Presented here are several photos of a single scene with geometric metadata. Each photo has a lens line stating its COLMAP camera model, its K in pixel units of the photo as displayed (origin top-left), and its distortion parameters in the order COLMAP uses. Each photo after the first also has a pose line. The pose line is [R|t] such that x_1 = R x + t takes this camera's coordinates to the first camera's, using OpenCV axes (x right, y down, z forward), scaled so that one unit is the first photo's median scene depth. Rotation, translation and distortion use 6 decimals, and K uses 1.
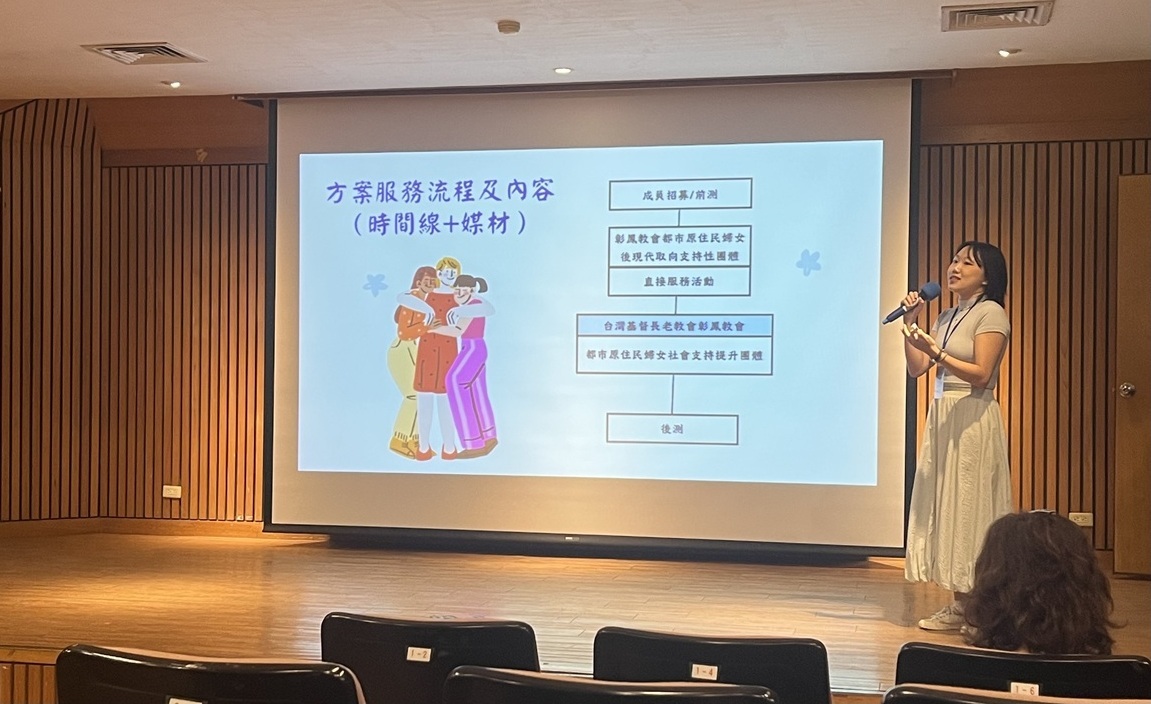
lens RADIAL K [[1600.4, 0, 518.1], [0, 1600.4, 382.8], [0, 0, 1]] dist [0.051013, 0.000000]
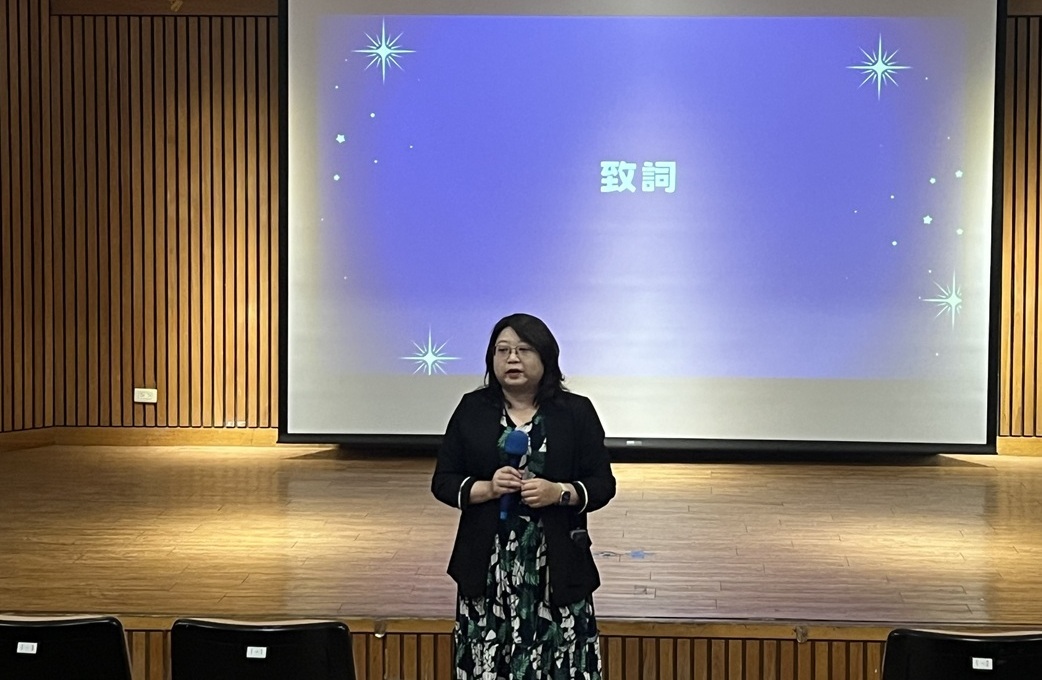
lens RADIAL K [[2110.2, 0, 572.6], [0, 2110.2, 257.9], [0, 0, 1]] dist [0.111460, 0.000000]
pose [[0.980460, -0.017134, 0.195971, -0.226782], [0.005162, 0.998097, 0.061442, -0.079728], [-0.196651, -0.059230, 0.978683, -0.167365]]
